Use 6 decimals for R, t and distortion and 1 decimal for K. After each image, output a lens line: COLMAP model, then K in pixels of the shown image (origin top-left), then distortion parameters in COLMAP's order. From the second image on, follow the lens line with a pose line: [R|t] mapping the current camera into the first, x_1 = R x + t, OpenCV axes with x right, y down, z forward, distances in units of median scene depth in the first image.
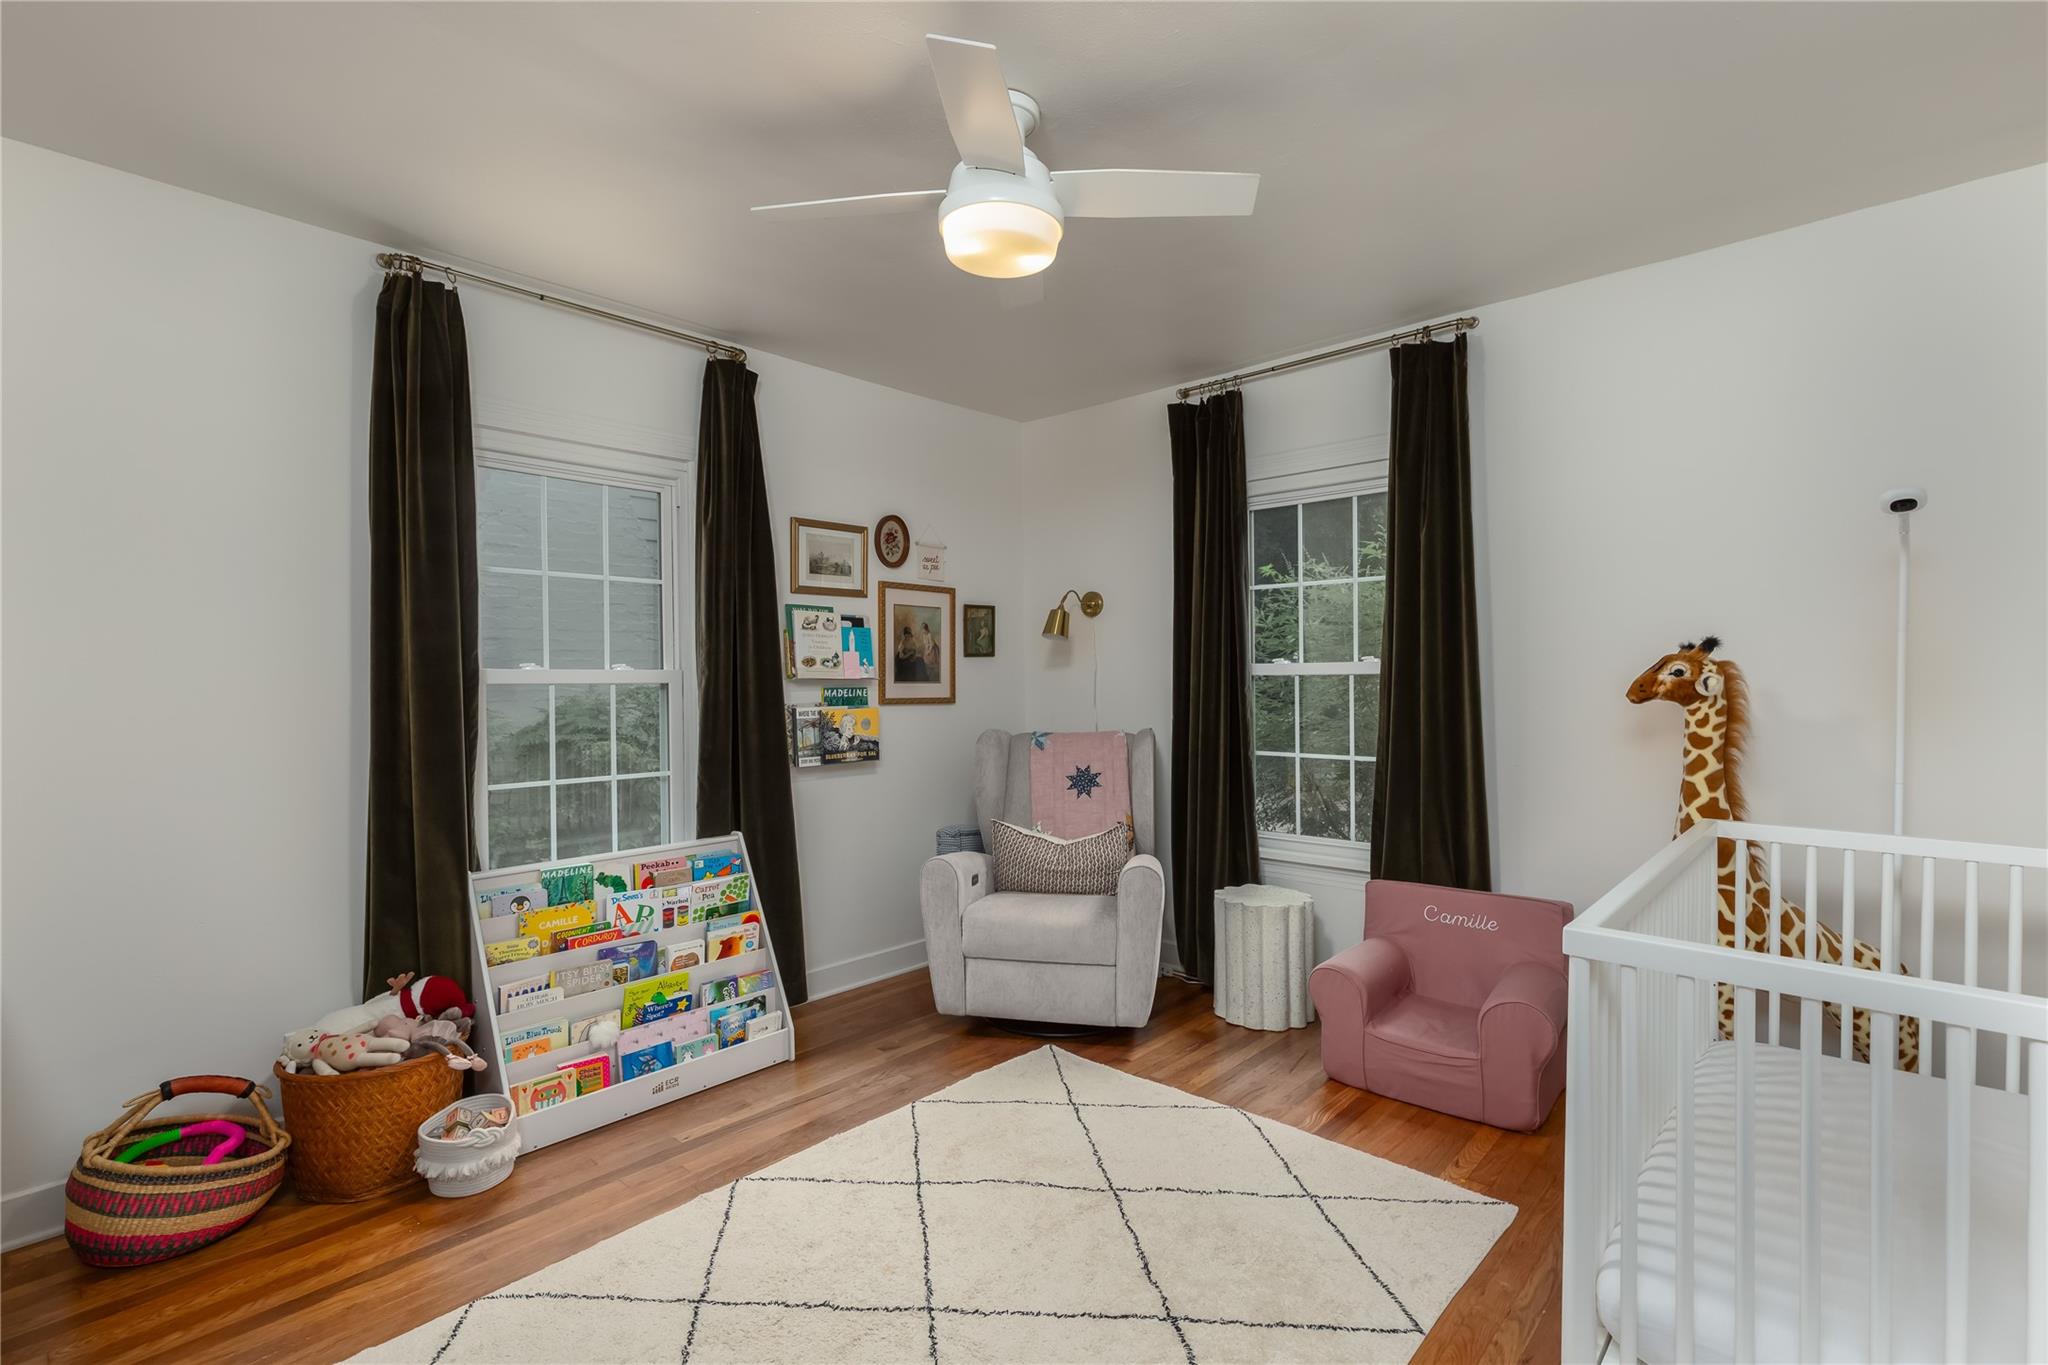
lens RADIAL K [[928.8, 0, 1029.9], [0, 928.8, 695.5], [0, 0, 1]] dist [-0.000593, -0.000087]
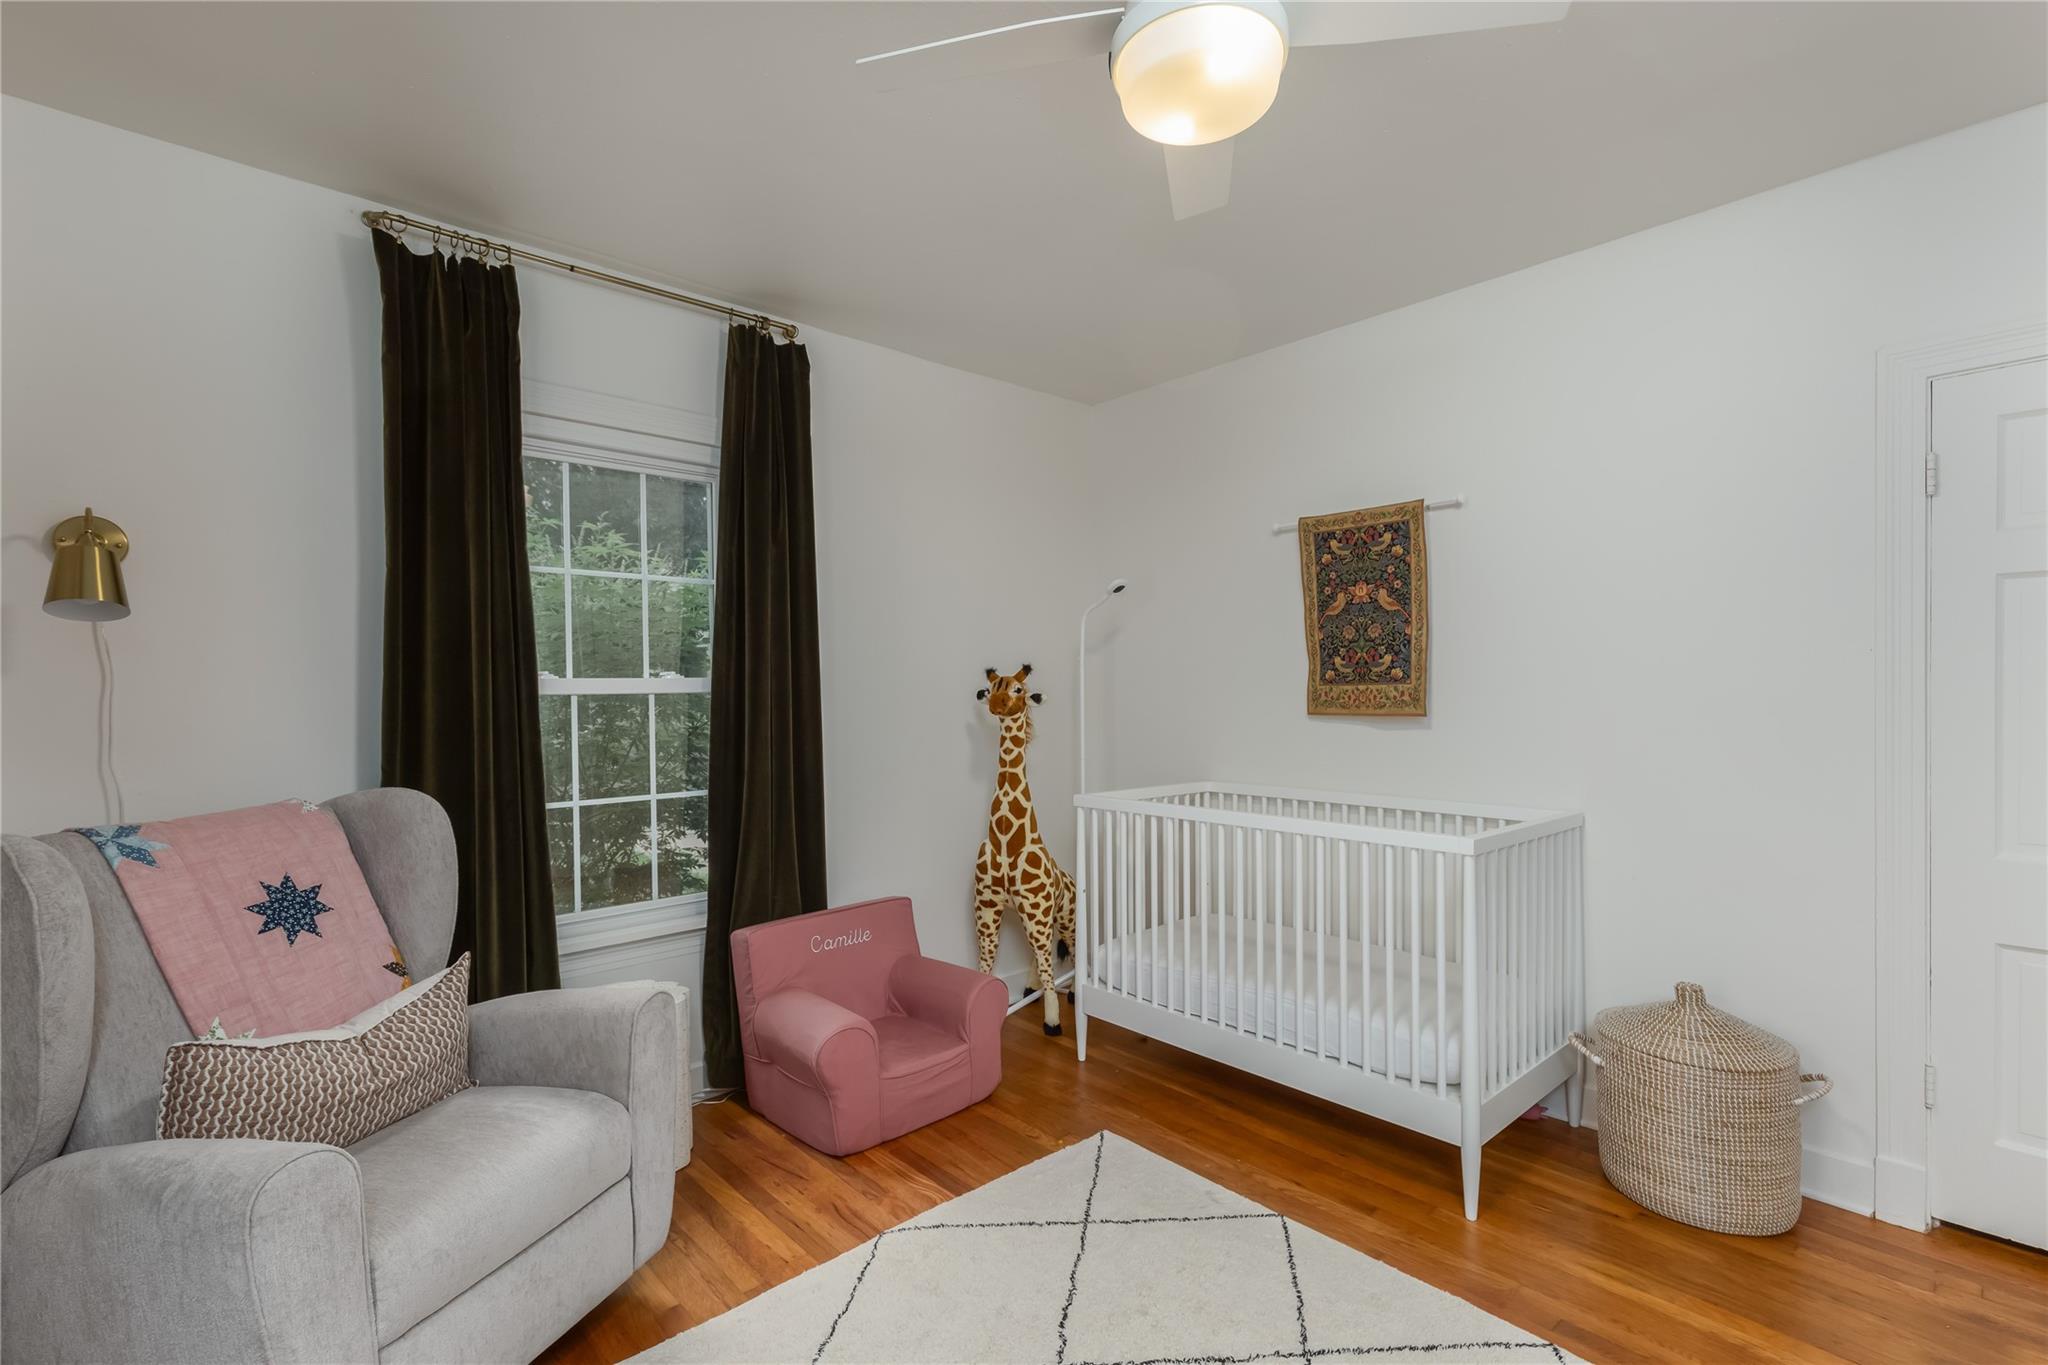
lens RADIAL K [[928.8, 0, 1029.9], [0, 928.8, 695.5], [0, 0, 1]] dist [-0.000593, -0.000087]
pose [[0.093909, -0.000692, 0.995581, -0.468411], [0.028314, 0.999597, -0.001976, -0.010911], [-0.995178, 0.028375, 0.093891, 0.654909]]
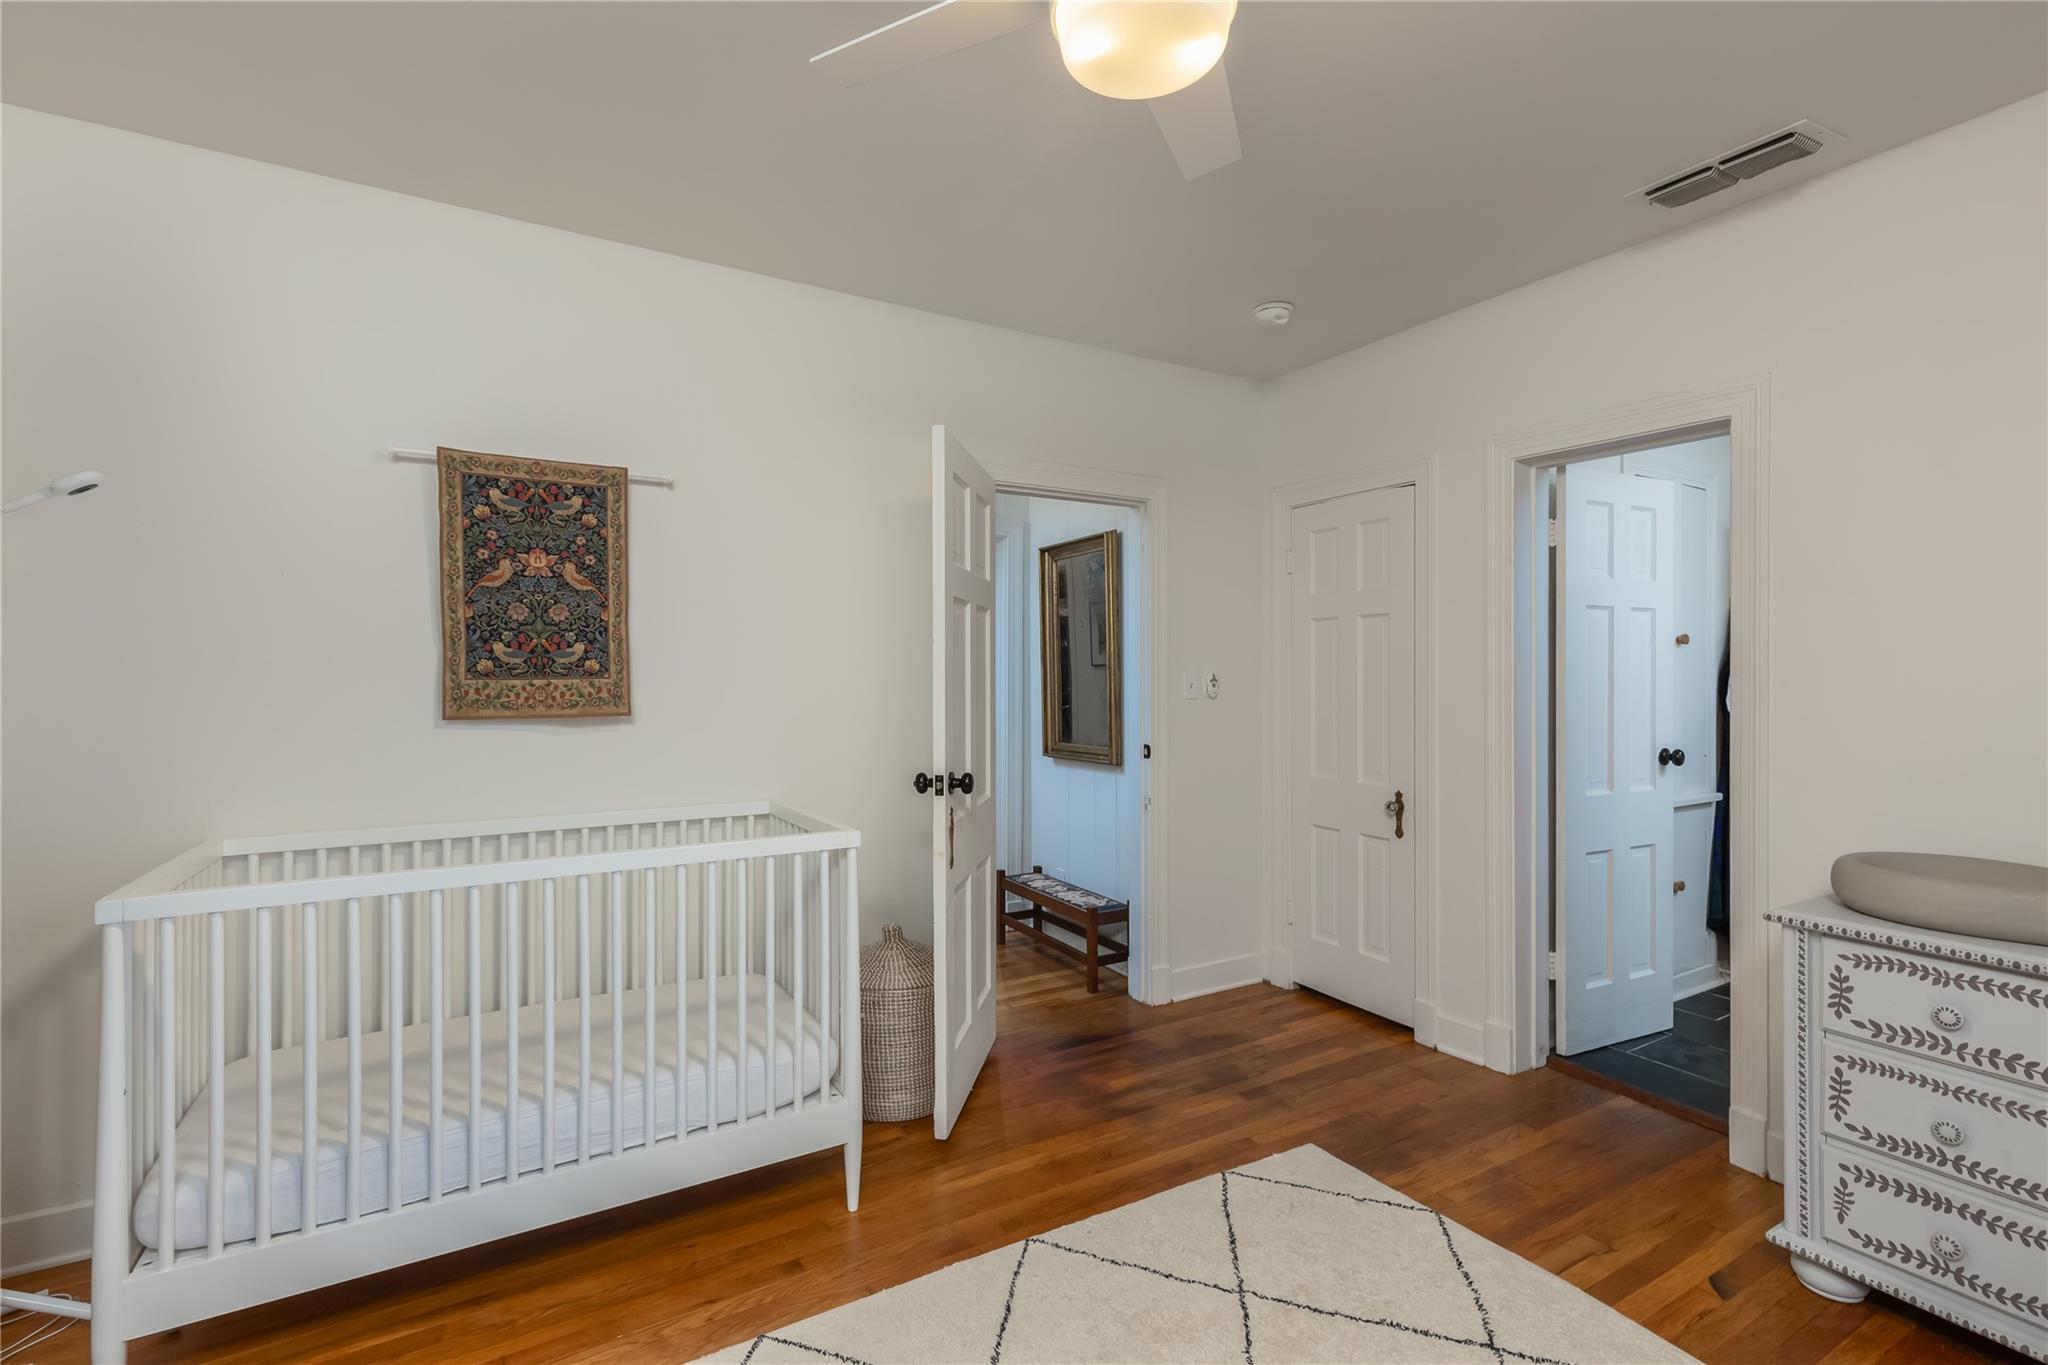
lens RADIAL K [[929.0, 0, 1033.2], [0, 929.0, 675.1], [0, 0, 1]] dist [0.001553, 0.000470]
pose [[-0.959514, 0.012902, 0.281366, -0.083863], [0.017067, 0.999778, 0.012355, -0.019978], [-0.281145, 0.016657, -0.959521, 1.023266]]
